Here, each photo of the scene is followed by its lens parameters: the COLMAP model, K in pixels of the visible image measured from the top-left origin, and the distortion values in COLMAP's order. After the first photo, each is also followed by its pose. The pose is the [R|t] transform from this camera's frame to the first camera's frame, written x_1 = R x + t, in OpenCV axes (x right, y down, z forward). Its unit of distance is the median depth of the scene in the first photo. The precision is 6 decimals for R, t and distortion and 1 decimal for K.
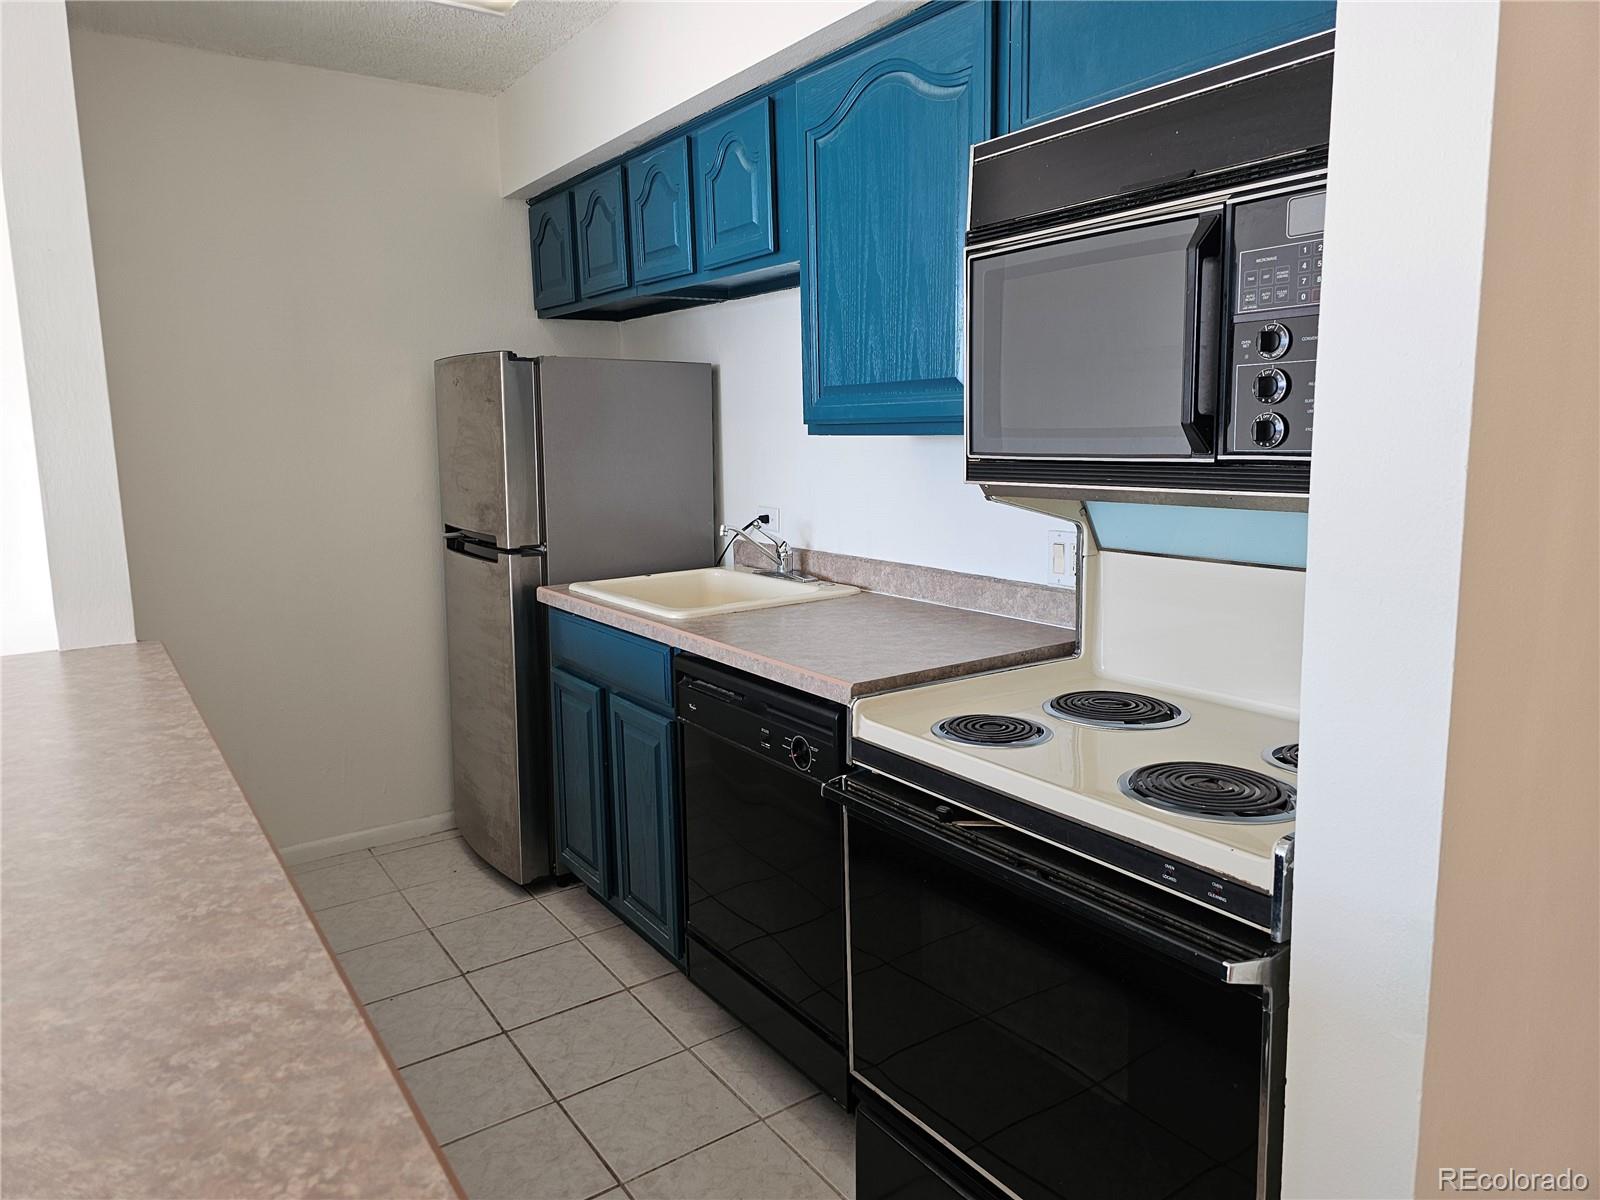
lens RADIAL K [[1069.4, 0, 799.0], [0, 1069.4, 583.0], [0, 0, 1]] dist [0.069450, -0.065318]
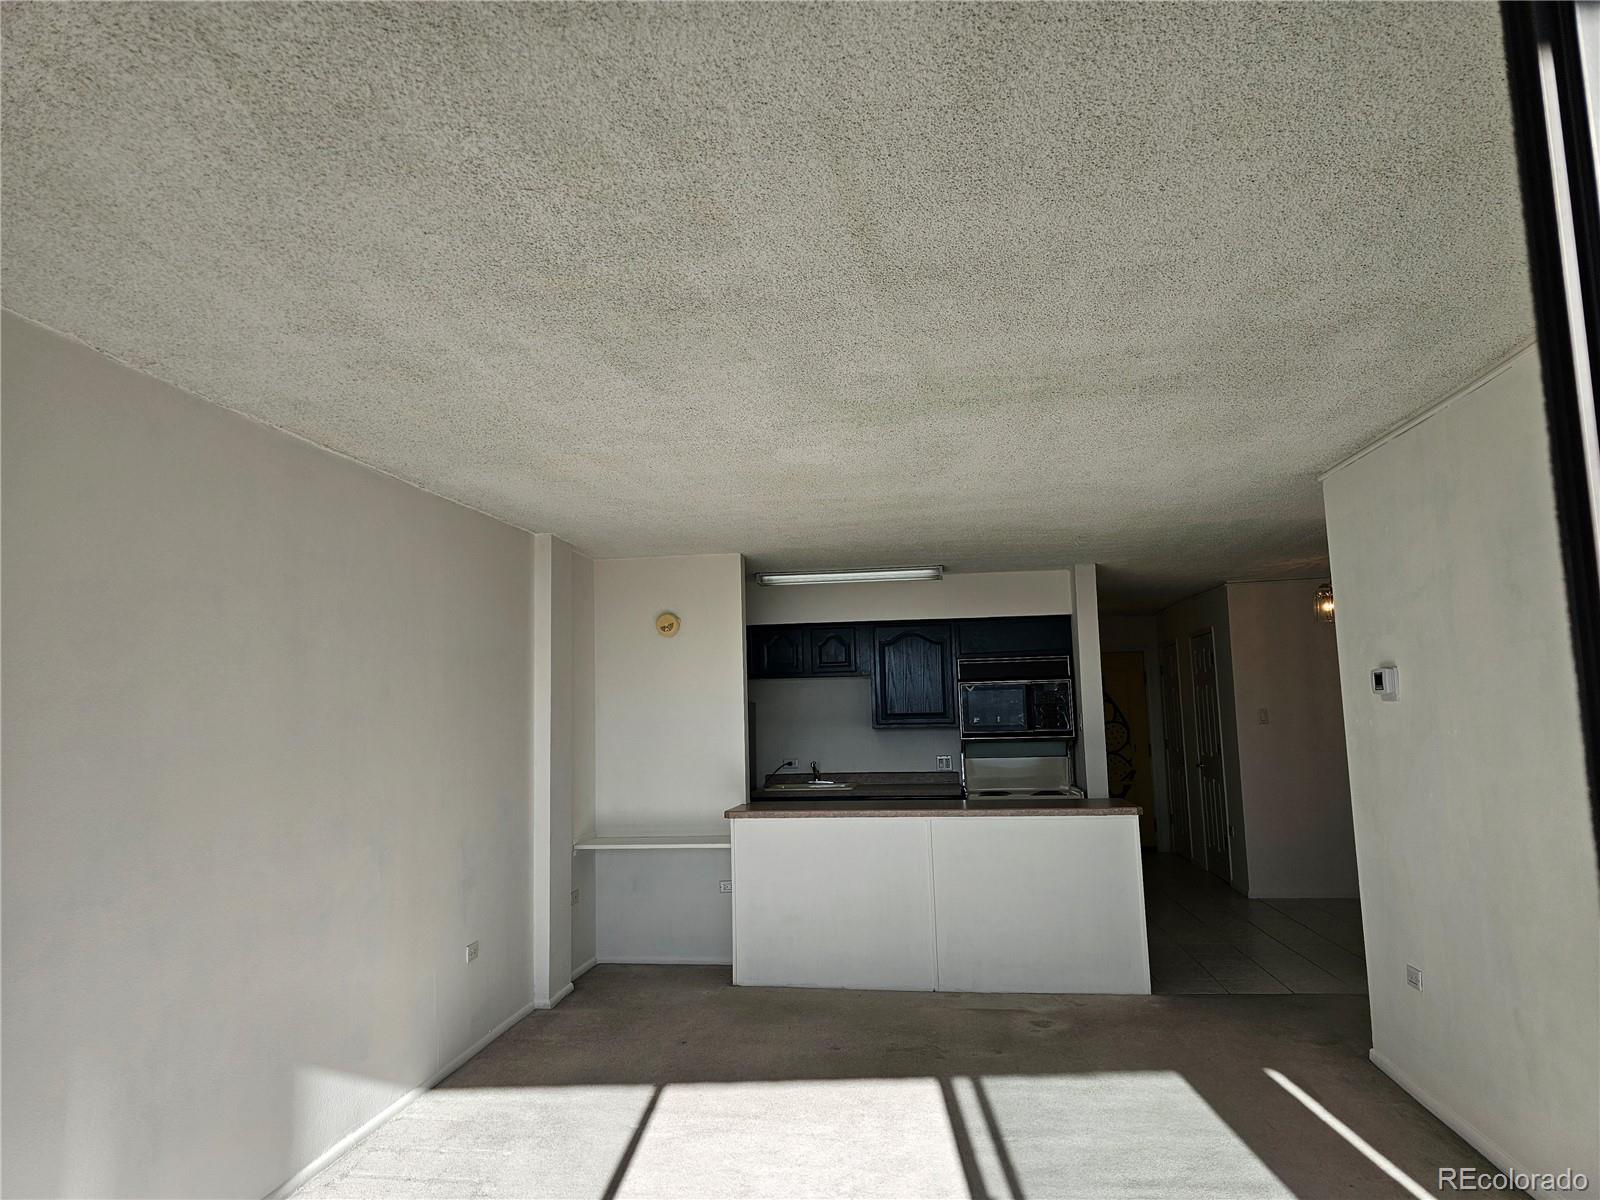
lens RADIAL K [[1069.4, 0, 782.3], [0, 1069.4, 604.9], [0, 0, 1]] dist [0.069450, -0.065318]
pose [[0.681925, 0.083193, 0.726675, -2.307237], [0.118274, 0.967893, -0.221799, 0.164197], [-0.721796, 0.237197, 0.650191, -0.879151]]
